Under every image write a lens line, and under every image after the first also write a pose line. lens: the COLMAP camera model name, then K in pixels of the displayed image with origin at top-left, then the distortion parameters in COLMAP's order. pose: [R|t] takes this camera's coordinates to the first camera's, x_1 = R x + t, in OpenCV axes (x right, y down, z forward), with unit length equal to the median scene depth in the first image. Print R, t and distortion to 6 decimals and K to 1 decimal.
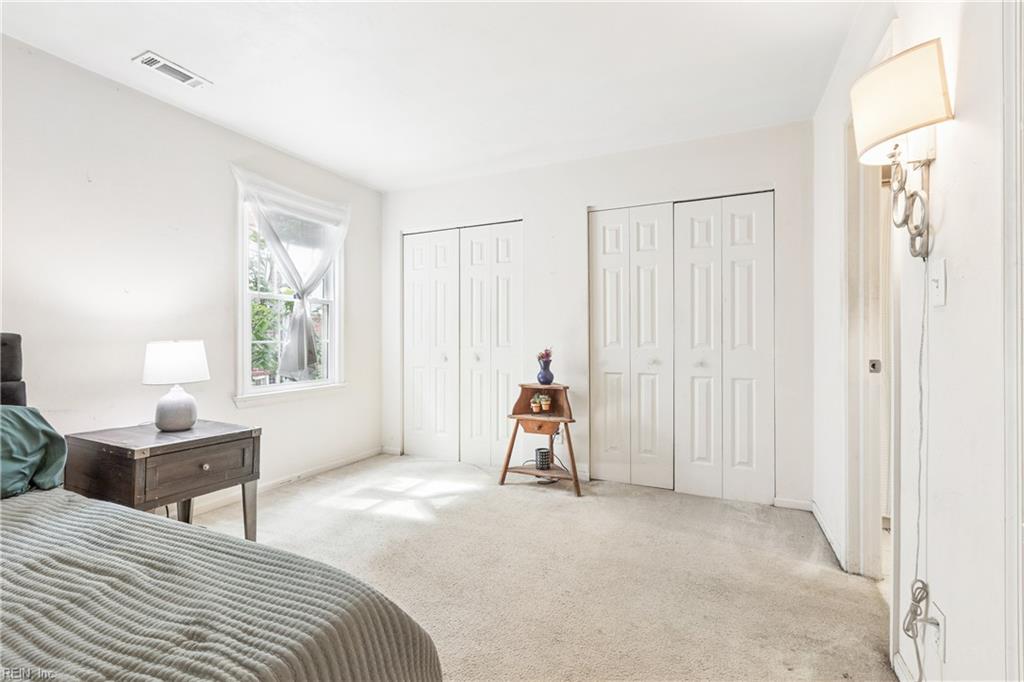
lens RADIAL K [[454.4, 0, 506.0], [0, 454.4, 340.4], [0, 0, 1]] dist [-0.001923, -0.001249]
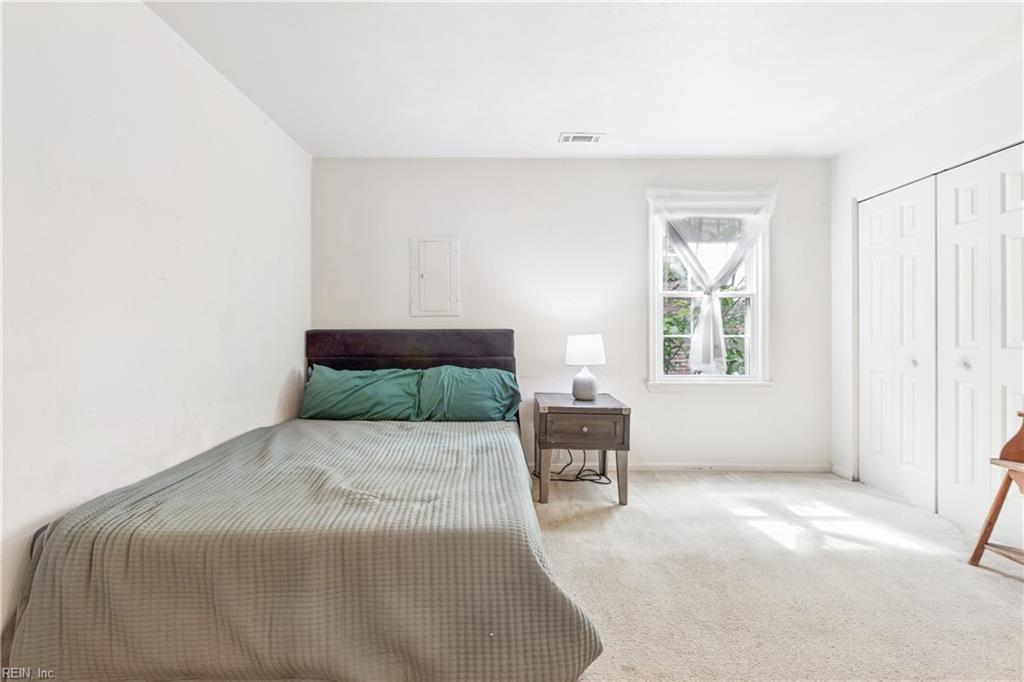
lens RADIAL K [[454.4, 0, 504.9], [0, 454.4, 332.5], [0, 0, 1]] dist [-0.001923, -0.001249]
pose [[0.435879, 0.003447, -0.899999, 0.308636], [-0.008959, 0.999960, -0.000509, -0.000955], [0.899961, 0.008285, 0.435892, 0.149069]]
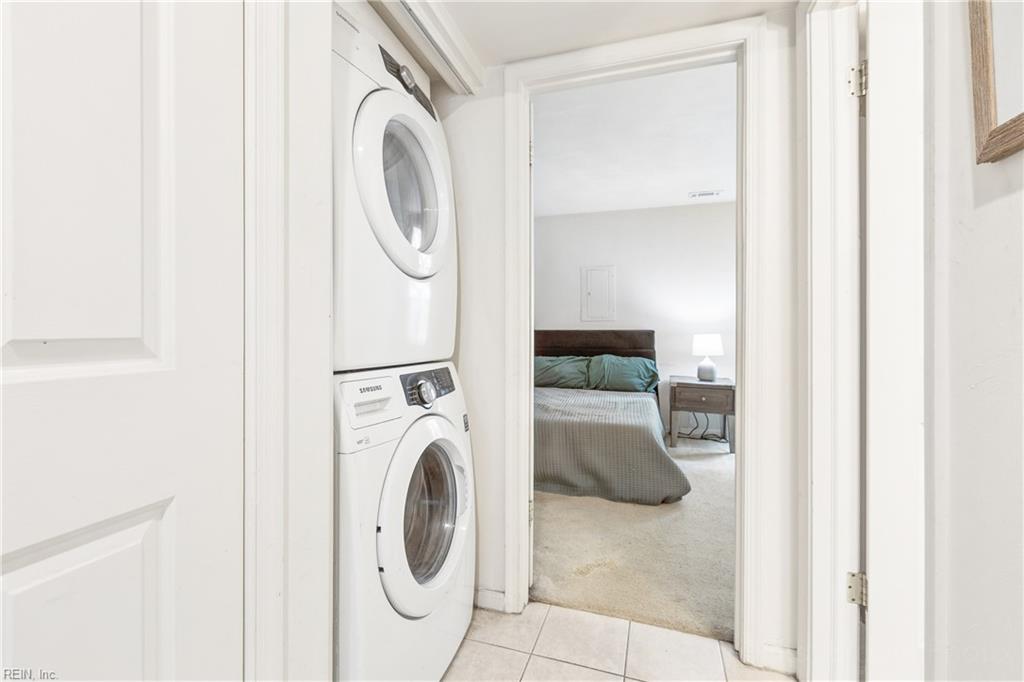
lens RADIAL K [[454.4, 0, 507.8], [0, 454.4, 337.7], [0, 0, 1]] dist [-0.001923, -0.001249]
pose [[0.130031, 0.016268, -0.991376, 0.821765], [-0.011588, 0.999822, 0.014887, -0.000841], [0.991442, 0.009552, 0.130197, -0.059841]]
